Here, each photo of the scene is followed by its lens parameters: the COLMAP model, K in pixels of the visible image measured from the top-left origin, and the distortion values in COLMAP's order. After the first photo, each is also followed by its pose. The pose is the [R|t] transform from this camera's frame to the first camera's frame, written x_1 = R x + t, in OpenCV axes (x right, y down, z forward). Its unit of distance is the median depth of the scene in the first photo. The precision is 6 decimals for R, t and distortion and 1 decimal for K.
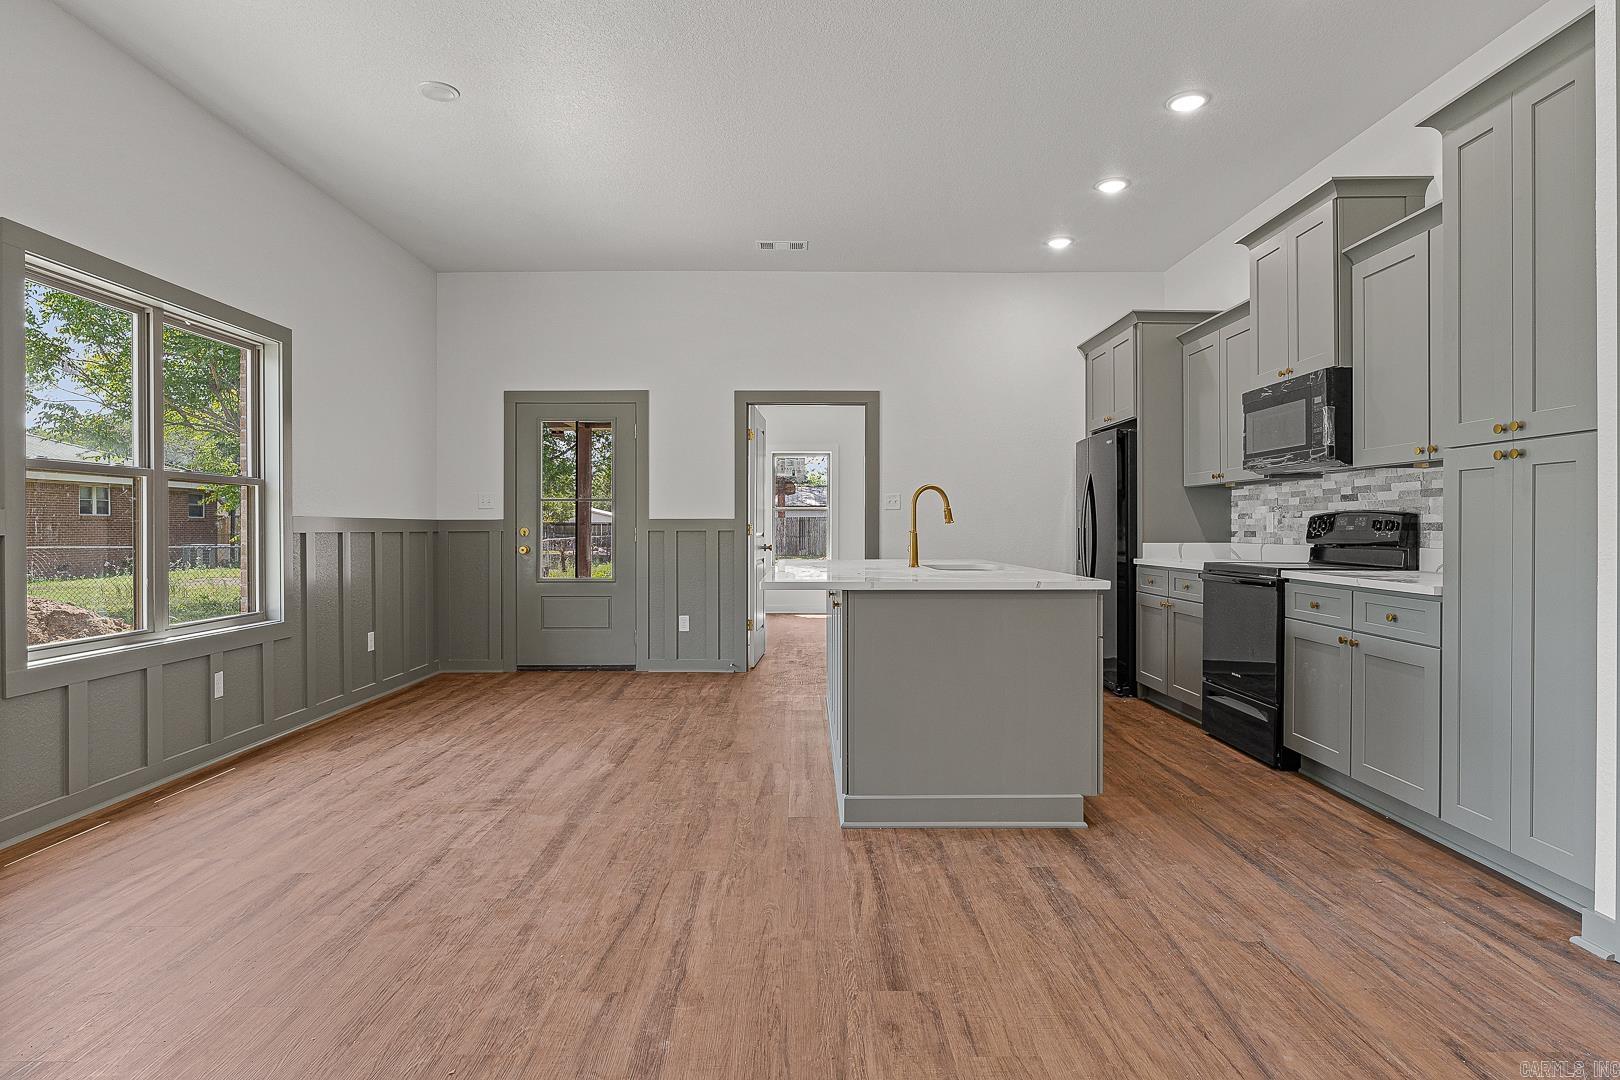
lens RADIAL K [[906.3, 0, 806.8], [0, 906.3, 525.1], [0, 0, 1]] dist [0.003619, 0.001503]
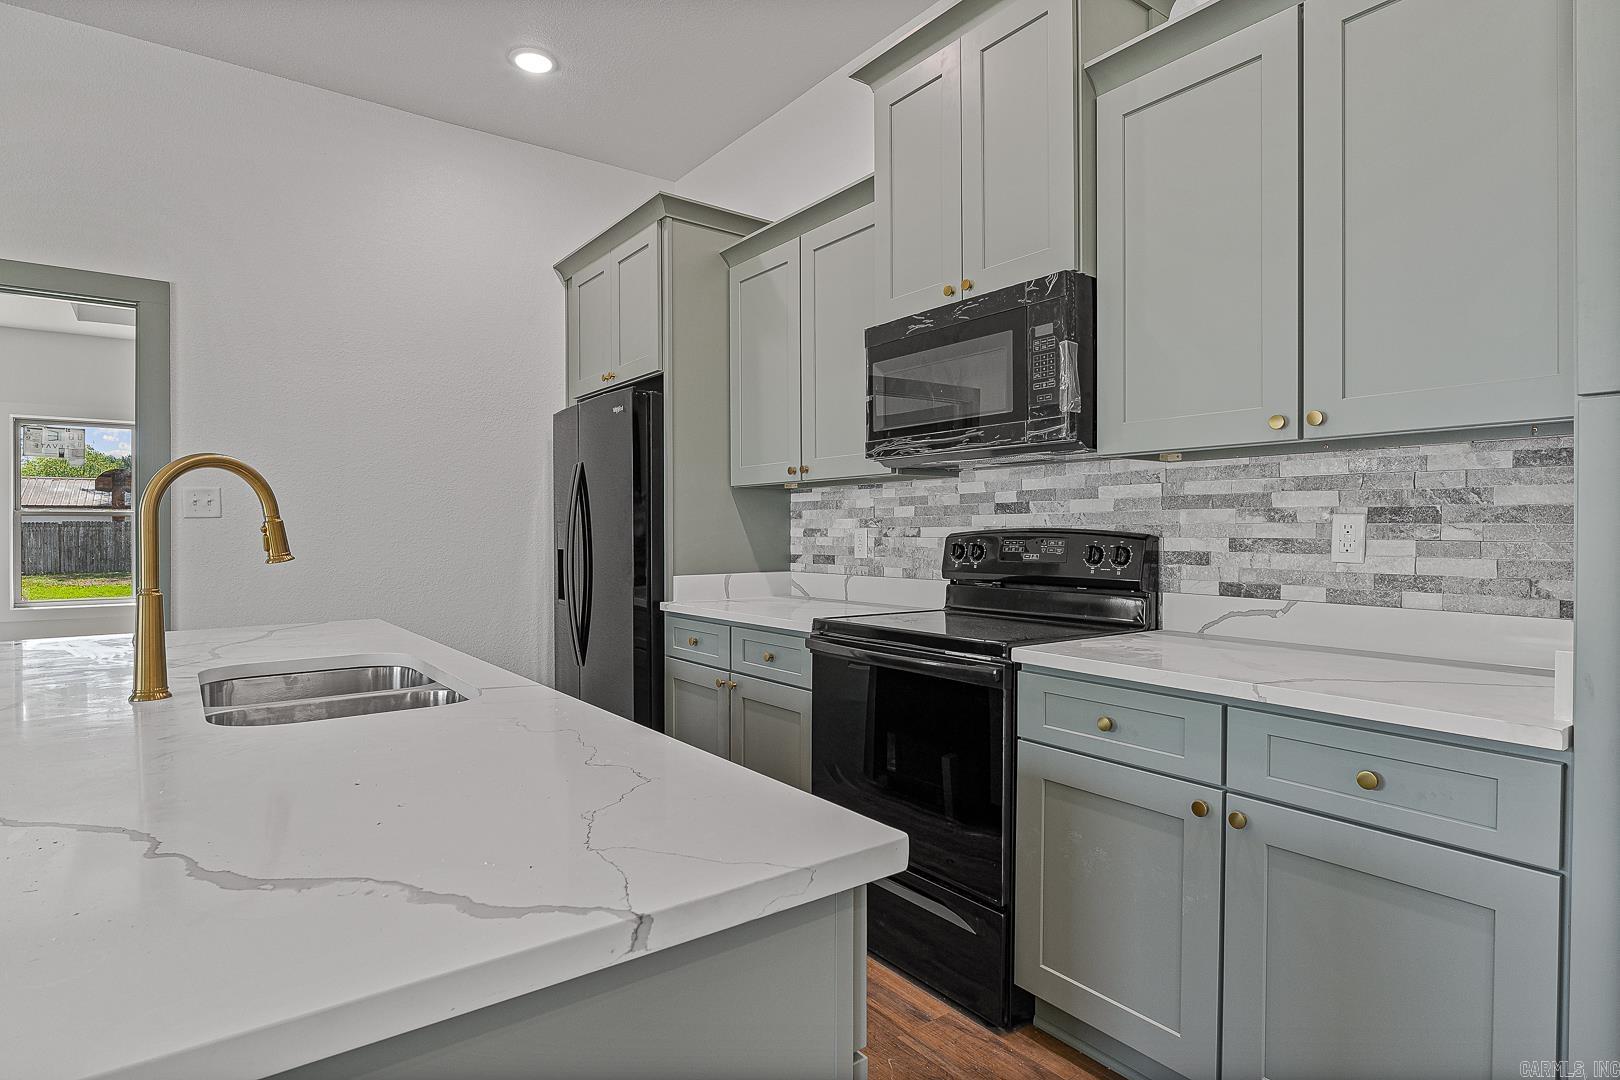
lens RADIAL K [[859.5, 0, 817.1], [0, 859.5, 542.0], [0, 0, 1]] dist [-0.009882, 0.000064]
pose [[0.803268, -0.008547, 0.595557, 0.127476], [-0.000488, 0.999887, 0.015008, -0.015427], [-0.595618, -0.012346, 0.803173, 0.598952]]
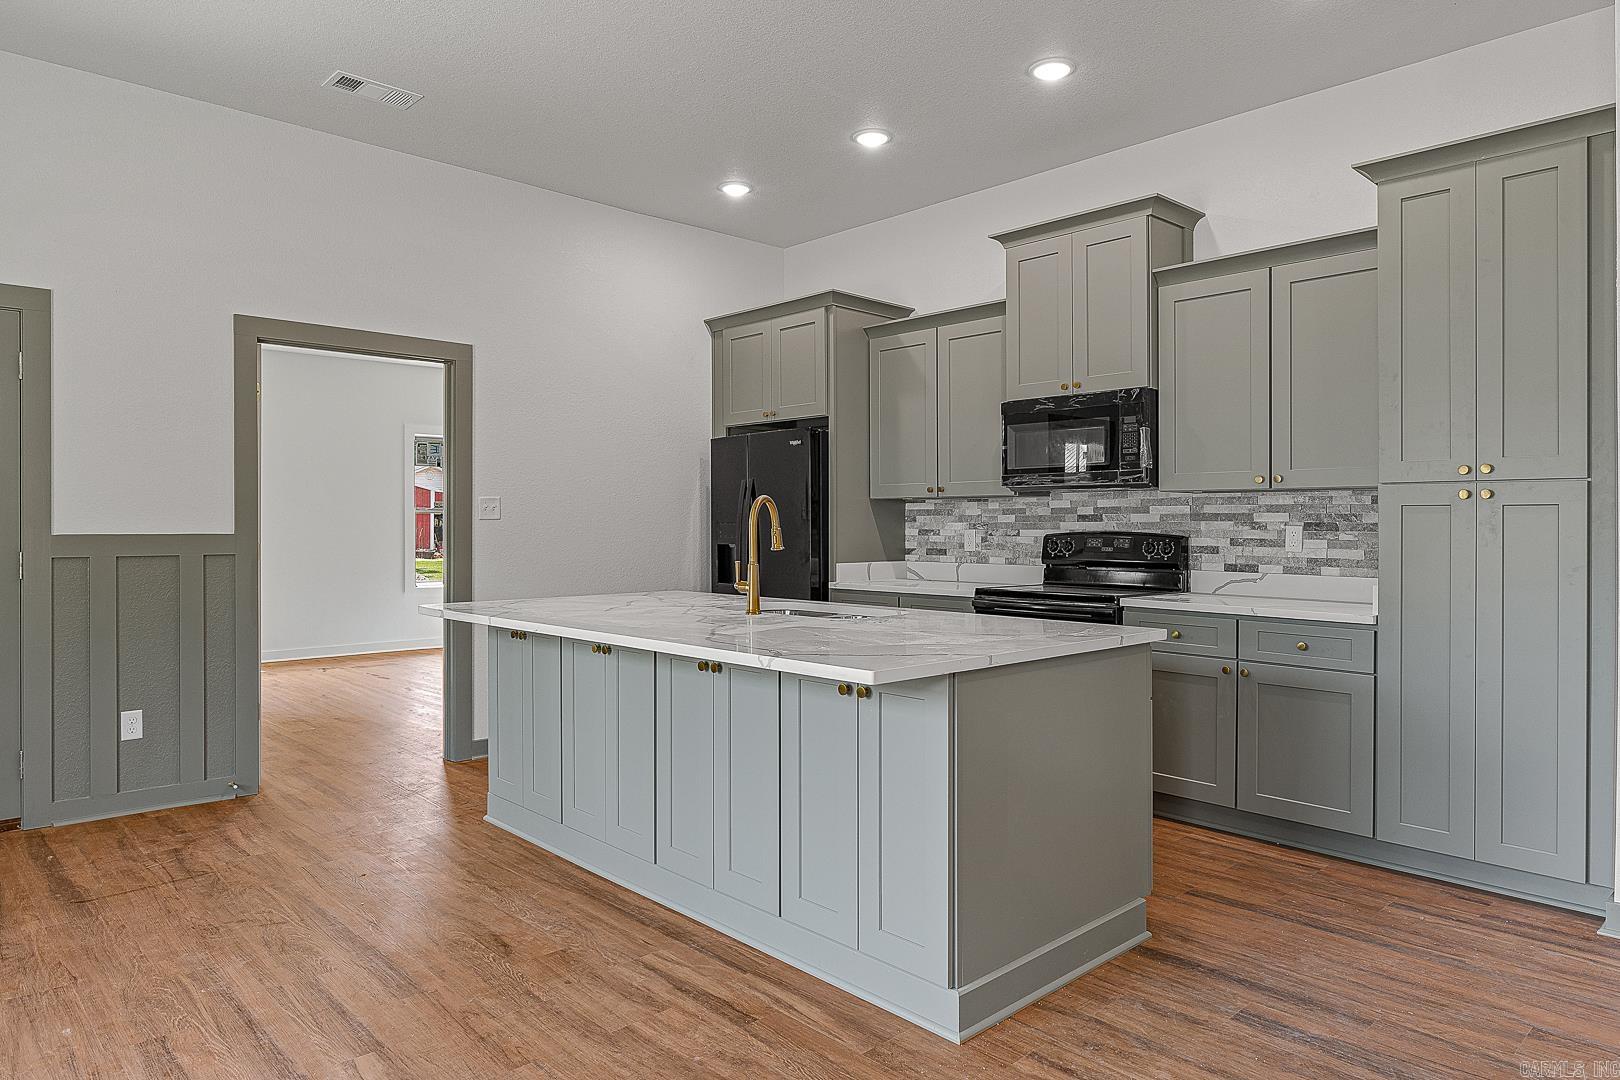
lens RADIAL K [[1023.6, 0, 823.2], [0, 1023.6, 522.8], [0, 0, 1]] dist [0.002635, -0.001362]
pose [[0.726652, 0.002491, 0.687001, -0.383143], [-0.004434, 0.999990, 0.001065, -0.025070], [-0.686992, -0.003820, 0.726655, 0.390669]]
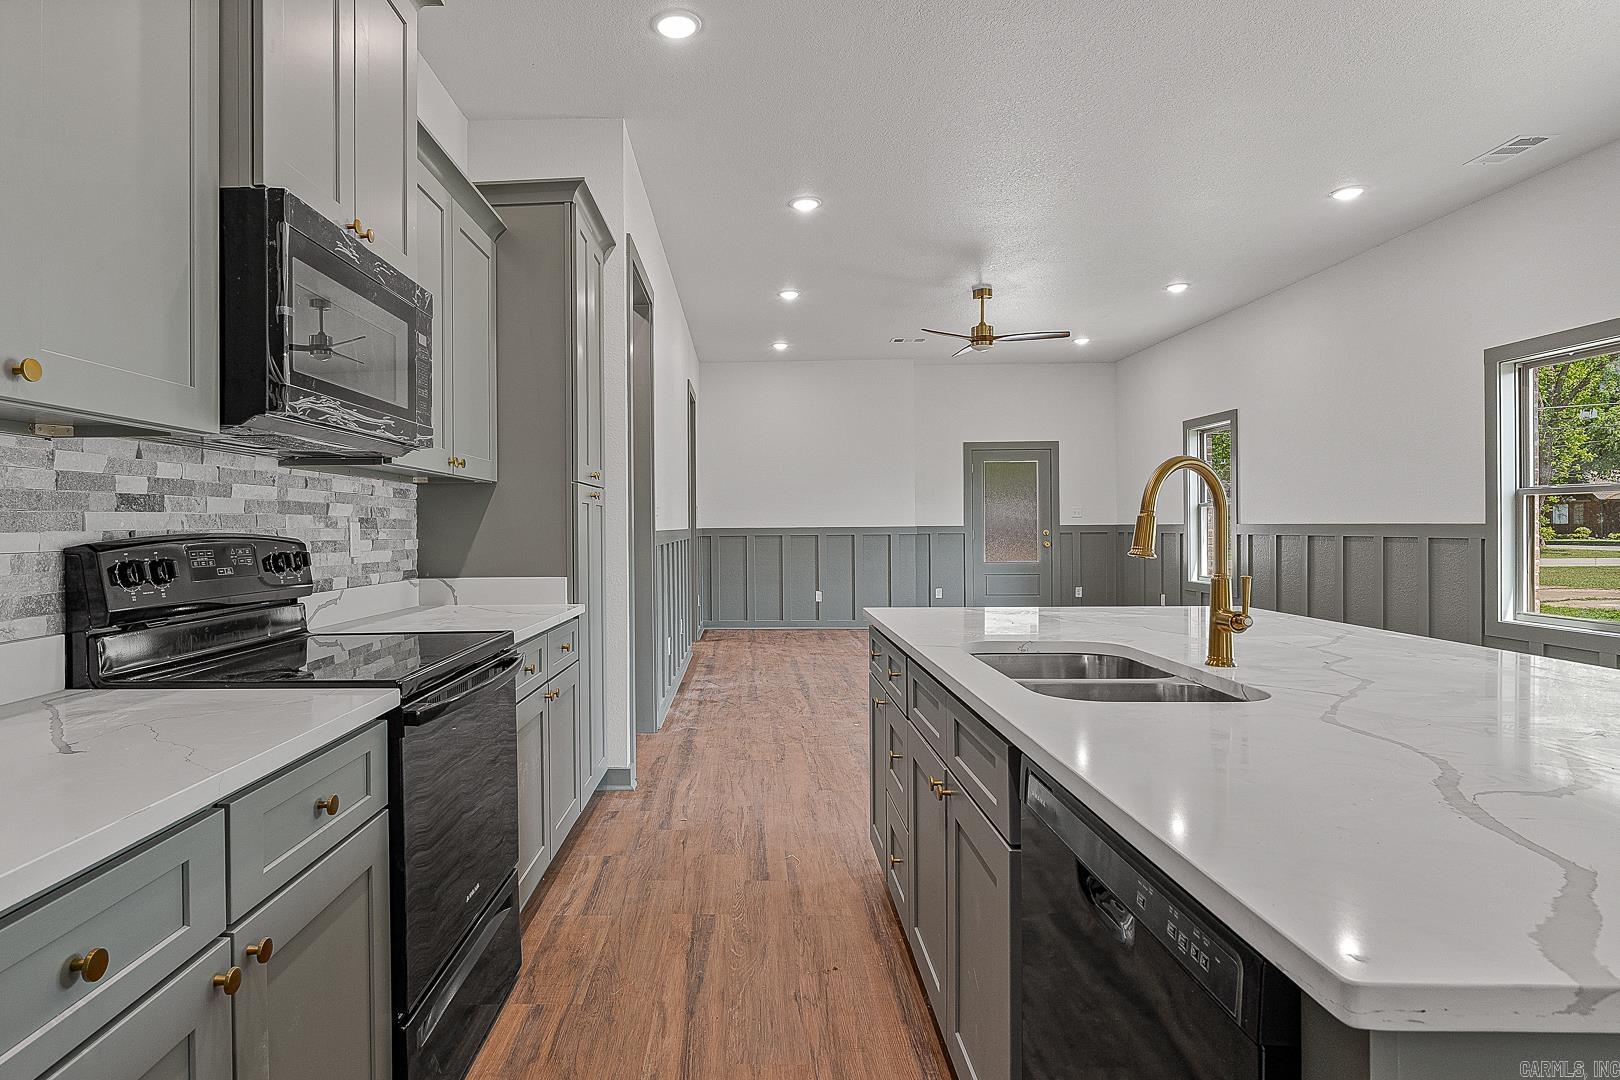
lens RADIAL K [[880.4, 0, 698.1], [0, 880.4, 525.3], [0, 0, 1]] dist [-0.006082, -0.001436]
pose [[-0.997512, 0.009250, 0.069892, 0.317644], [0.008973, 0.999951, -0.004281, -0.016059], [-0.069928, -0.003643, -0.997545, 1.390942]]
